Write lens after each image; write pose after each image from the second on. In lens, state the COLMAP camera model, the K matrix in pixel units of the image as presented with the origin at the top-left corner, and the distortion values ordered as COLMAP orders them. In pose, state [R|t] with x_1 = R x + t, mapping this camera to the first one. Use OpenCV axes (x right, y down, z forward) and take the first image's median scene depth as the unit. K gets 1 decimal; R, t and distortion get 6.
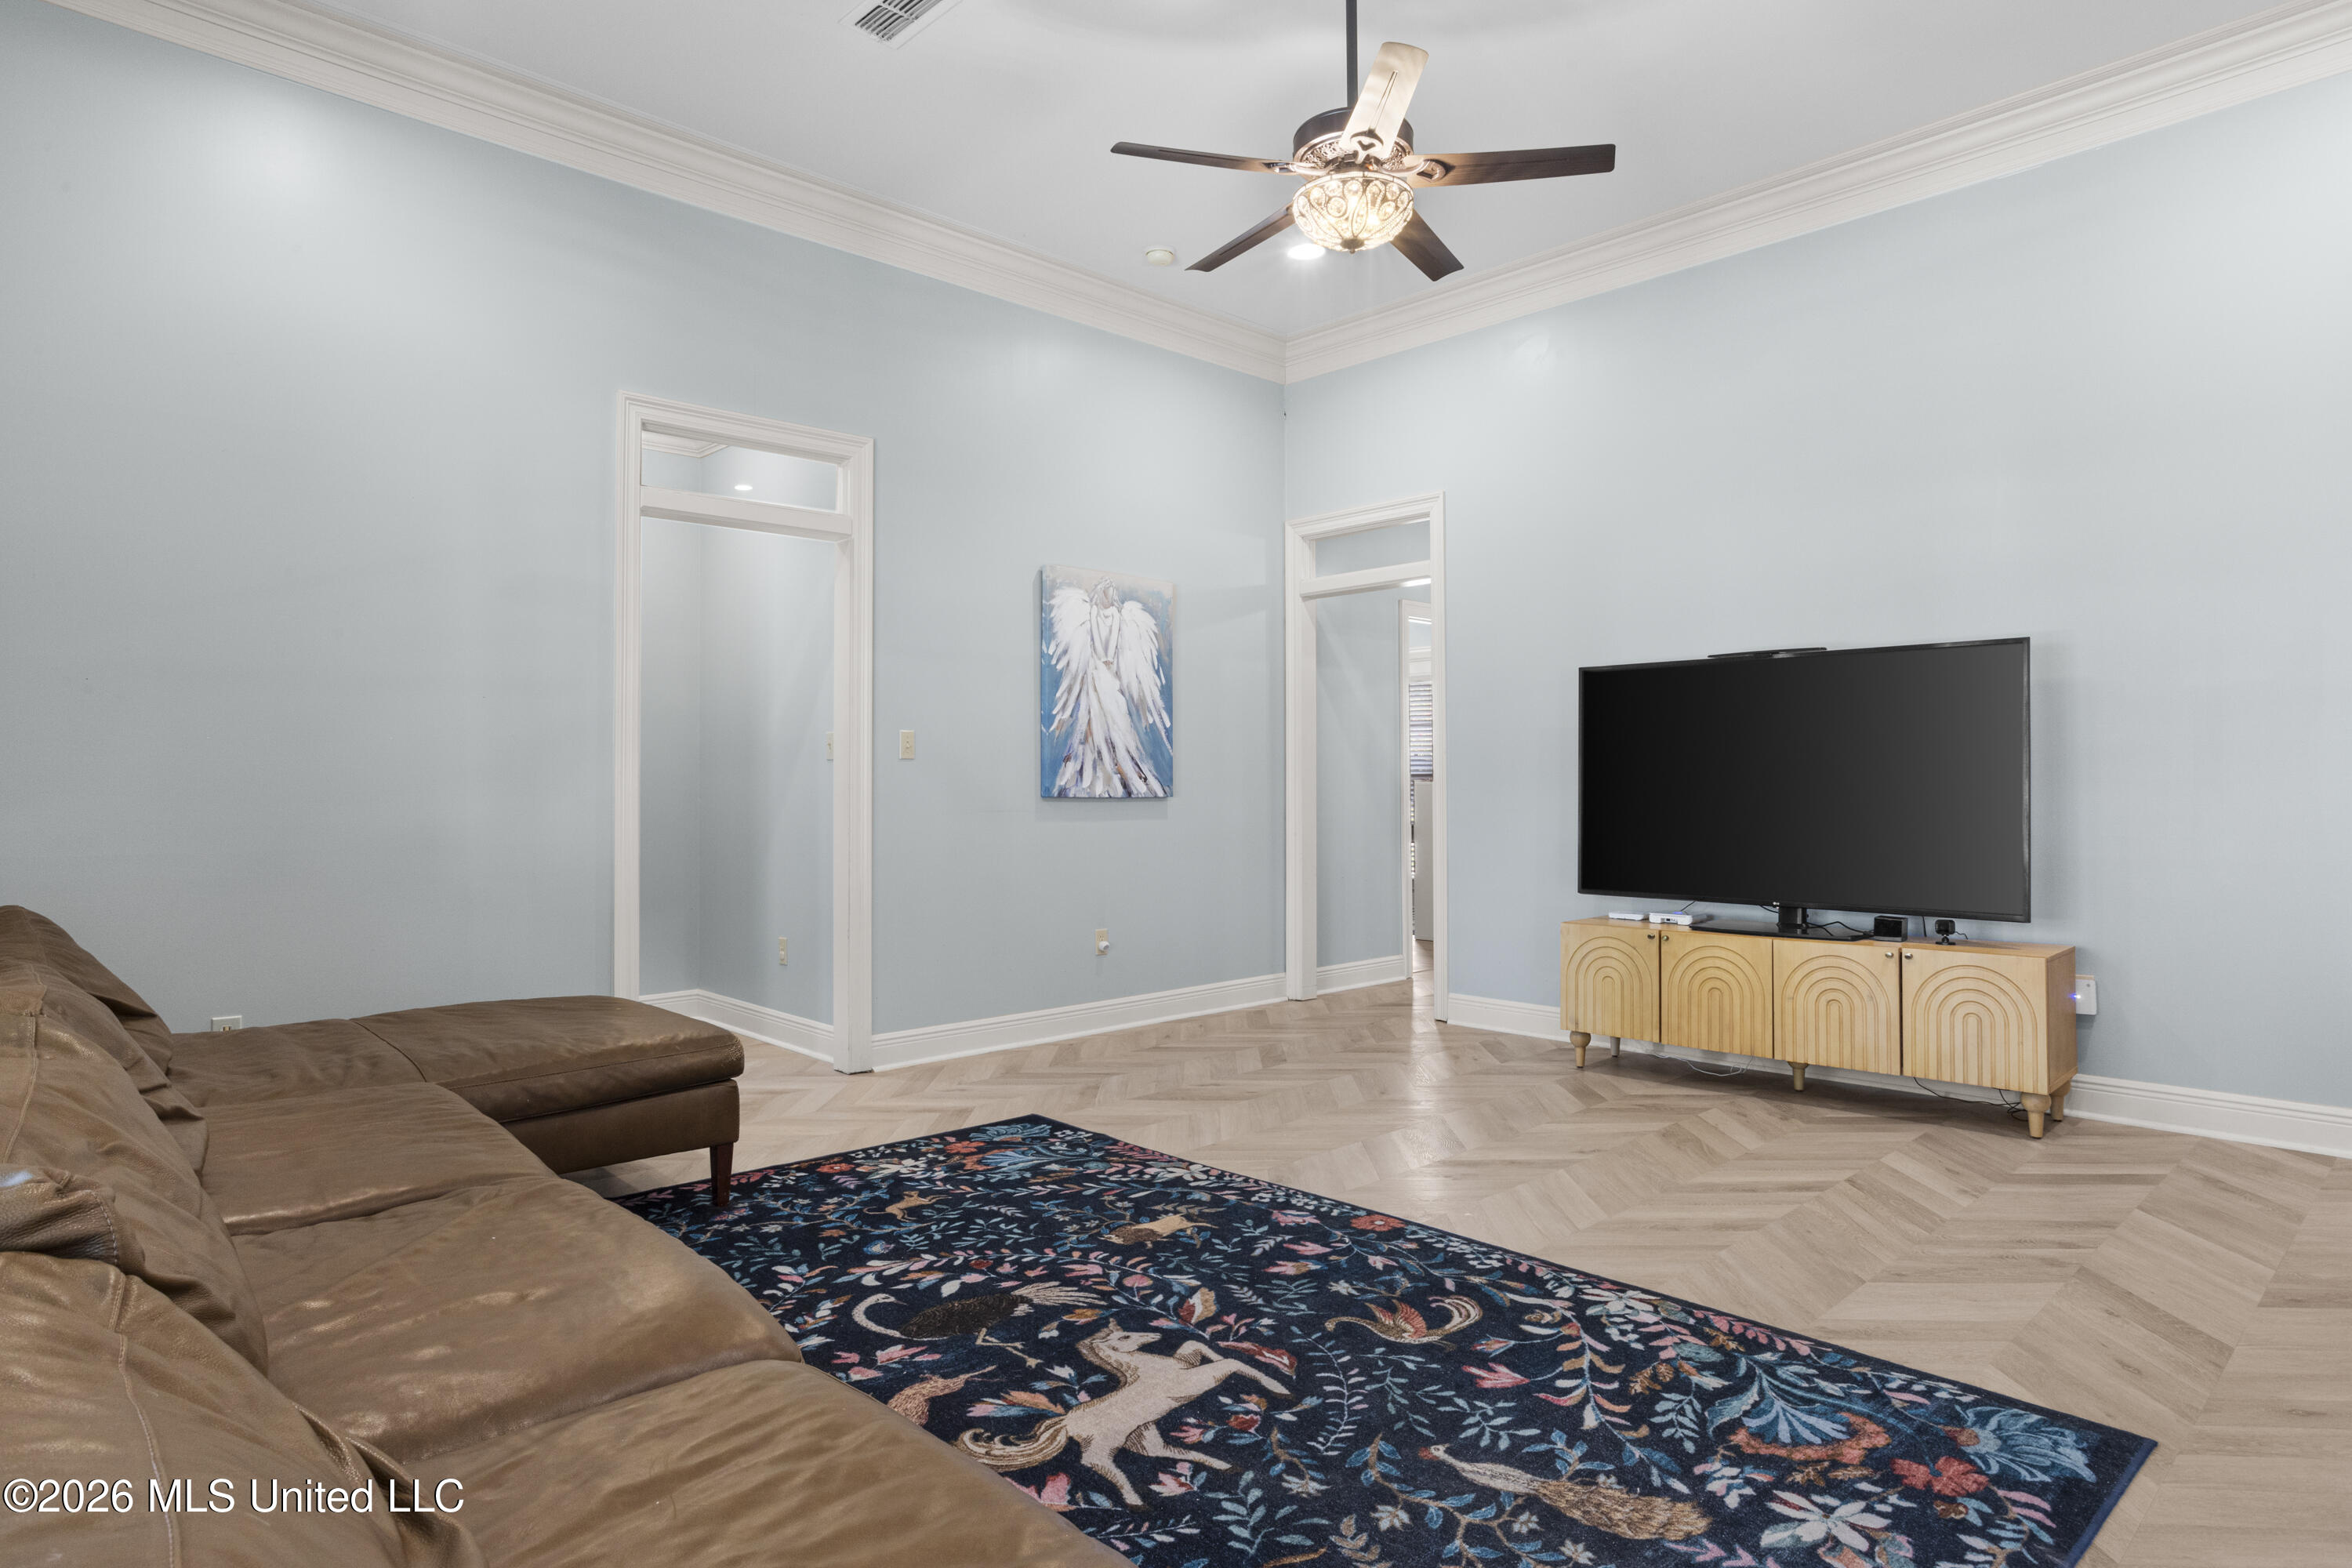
lens RADIAL K [[1318.5, 0, 1176.0], [0, 1318.5, 784.0], [0, 0, 1]] dist [-0.021581, 0.000926]
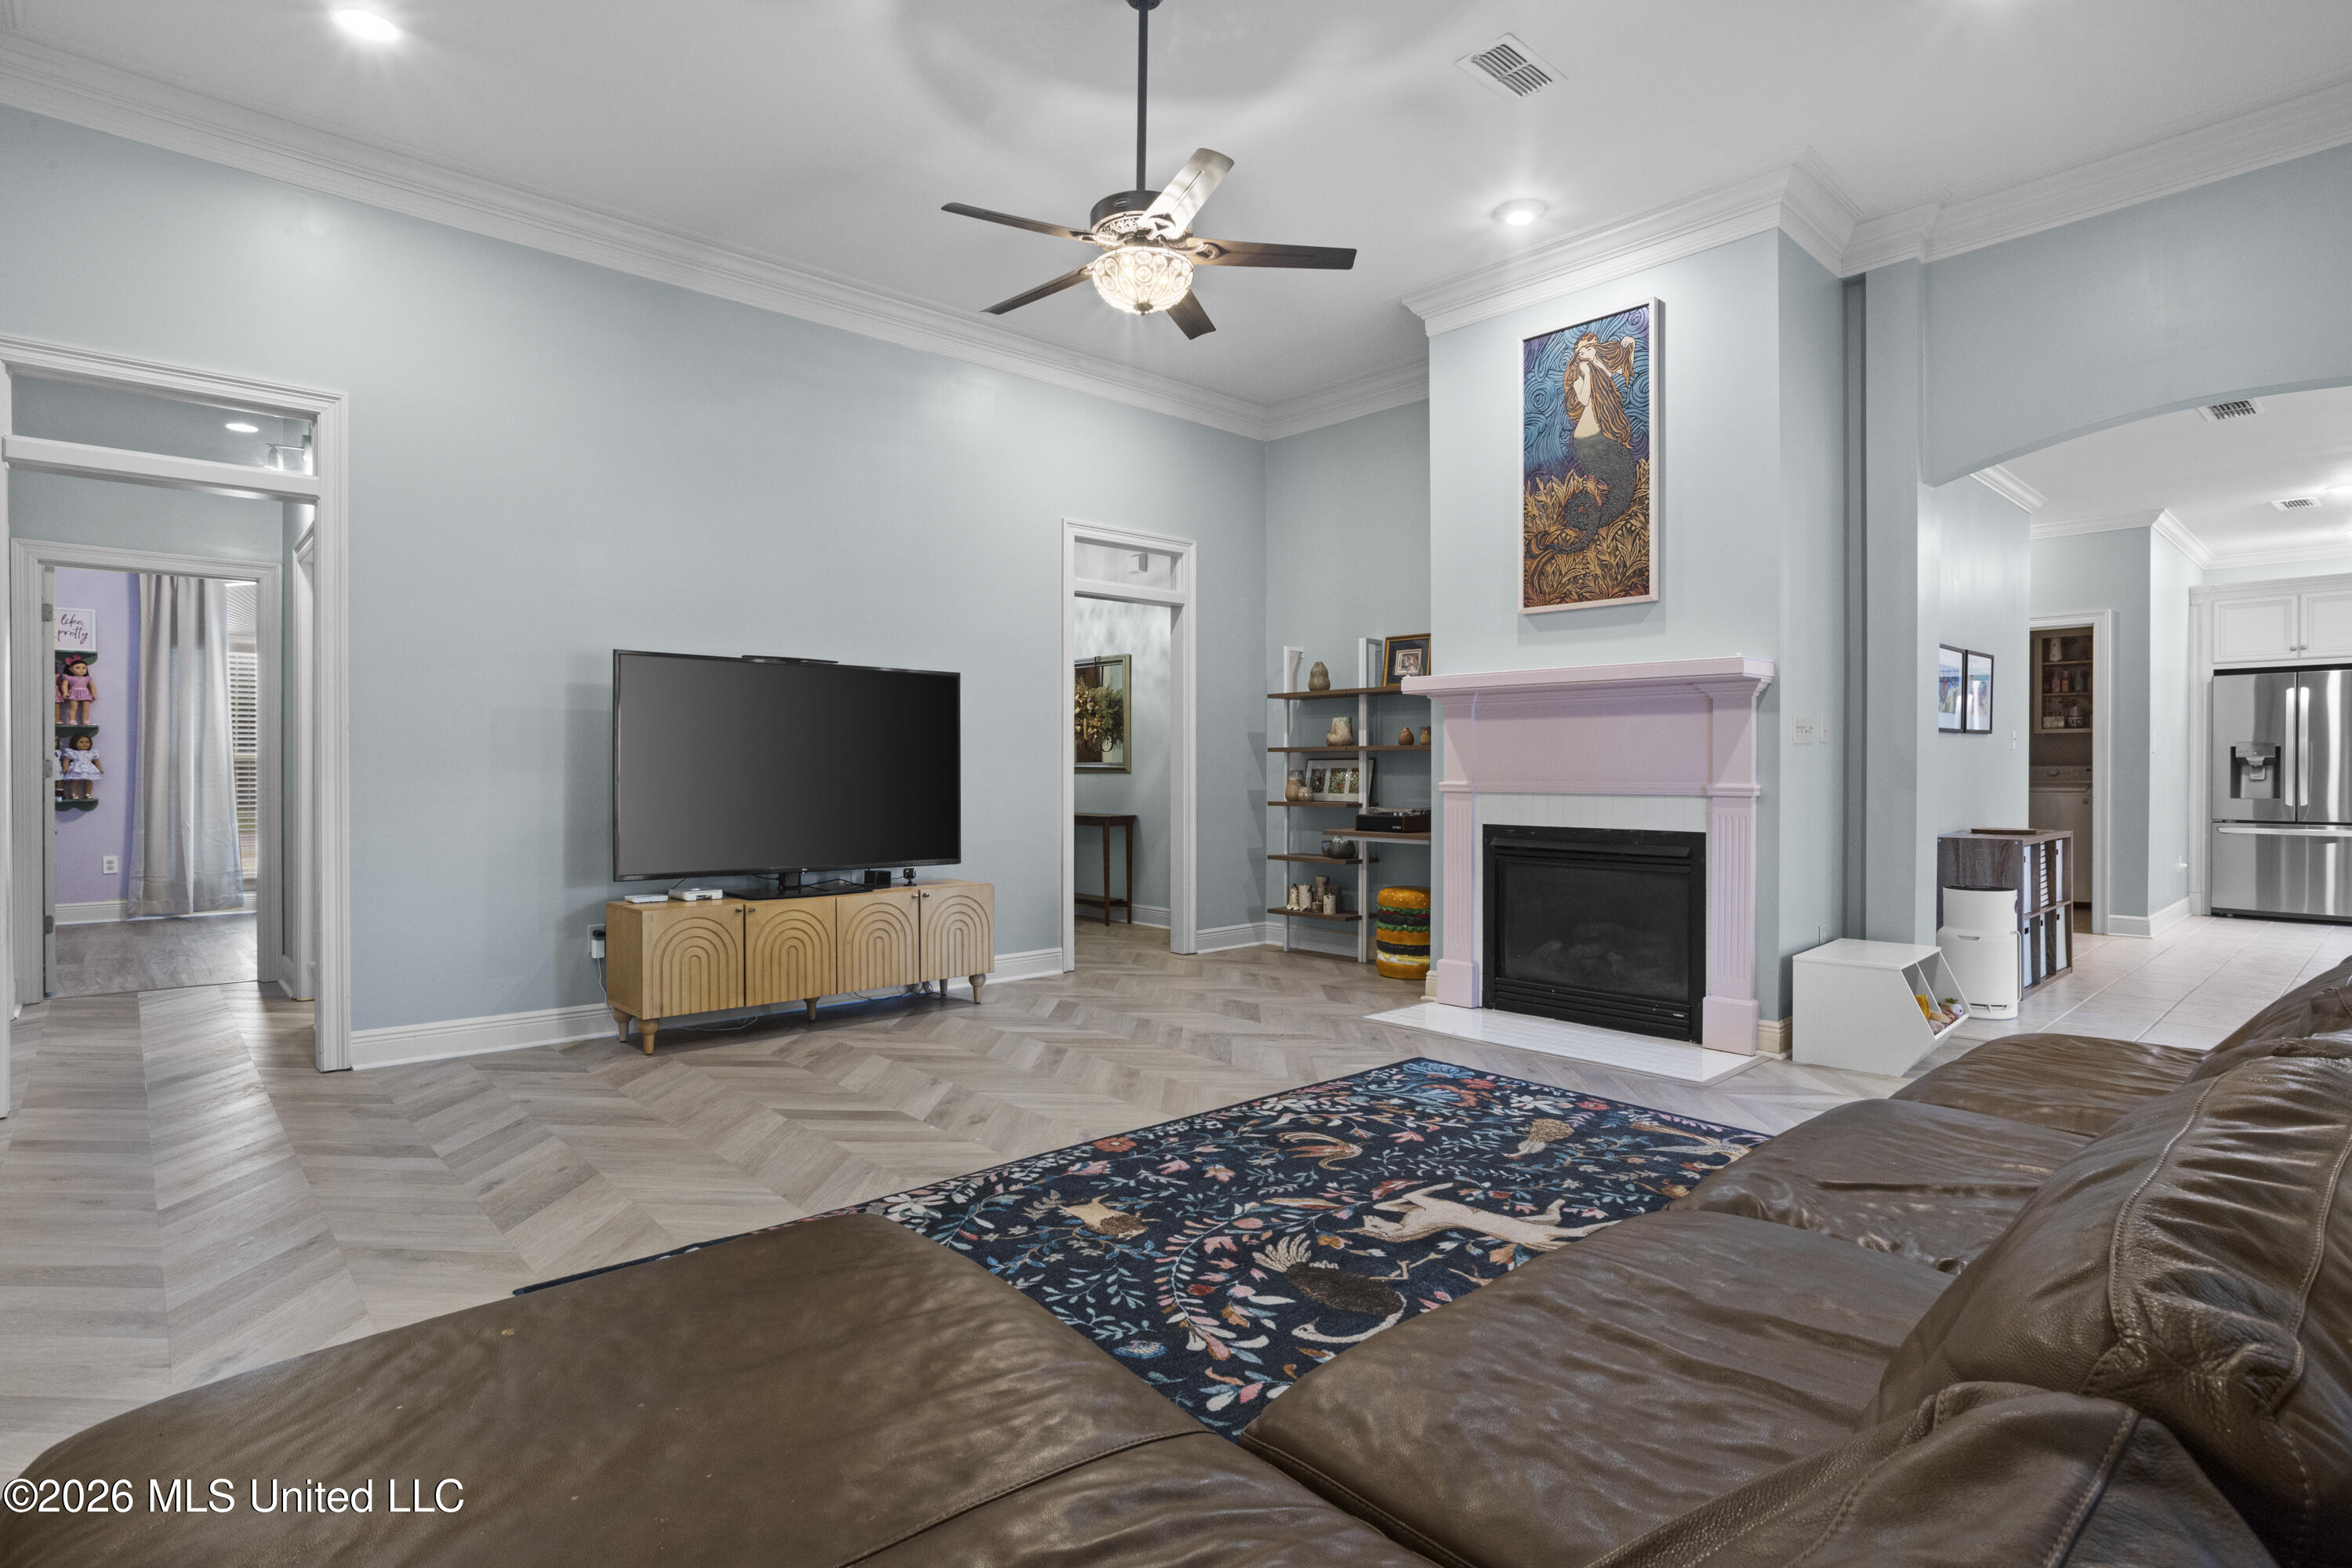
lens RADIAL K [[1184.7, 0, 1163.7], [0, 1184.7, 780.6], [0, 0, 1]] dist [-0.072793, 0.045283]
pose [[0.031908, -0.002862, 0.999487, -0.980991], [-0.002840, 0.999992, 0.002954, 0.008125], [-0.999487, -0.002933, 0.031900, 1.018291]]
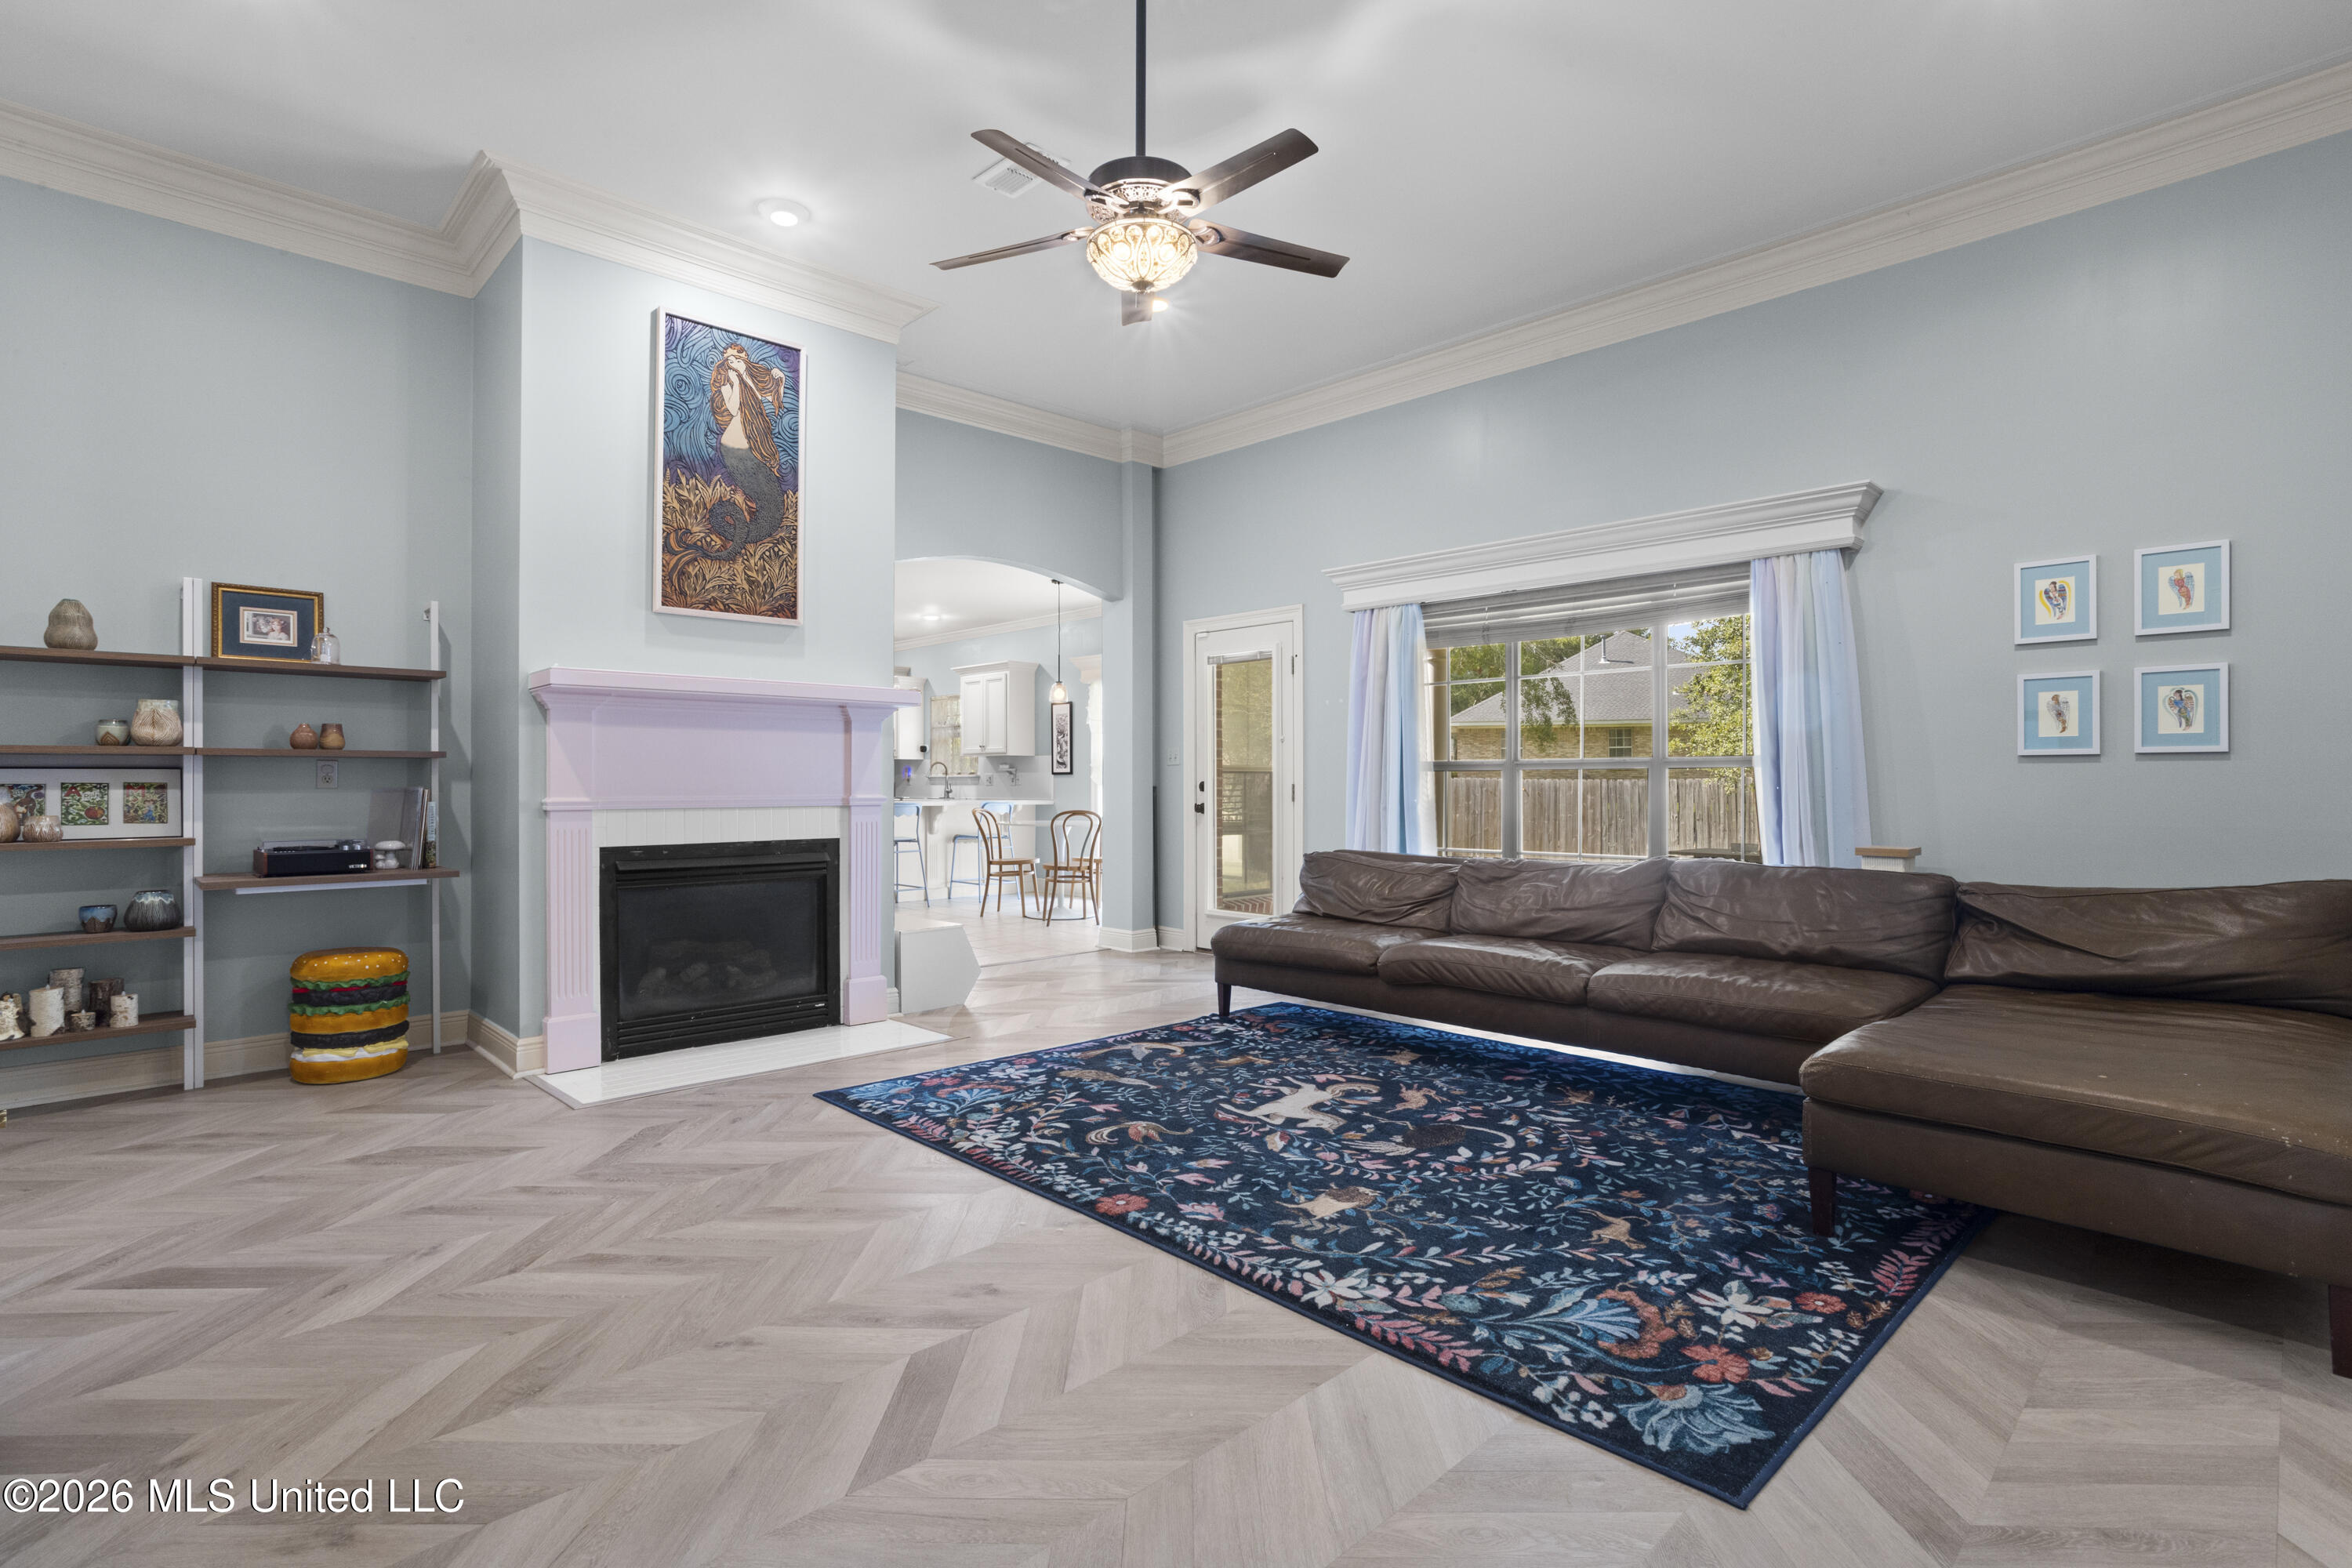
lens RADIAL K [[1127.6, 0, 1176.0], [0, 1127.6, 784.0], [0, 0, 1]] dist [-0.037227, 0.000501]
pose [[-0.999872, 0.008577, -0.013491, 0.132547], [0.008607, 0.999961, -0.002172, 0.005221], [0.013472, -0.002288, -0.999907, 2.080229]]
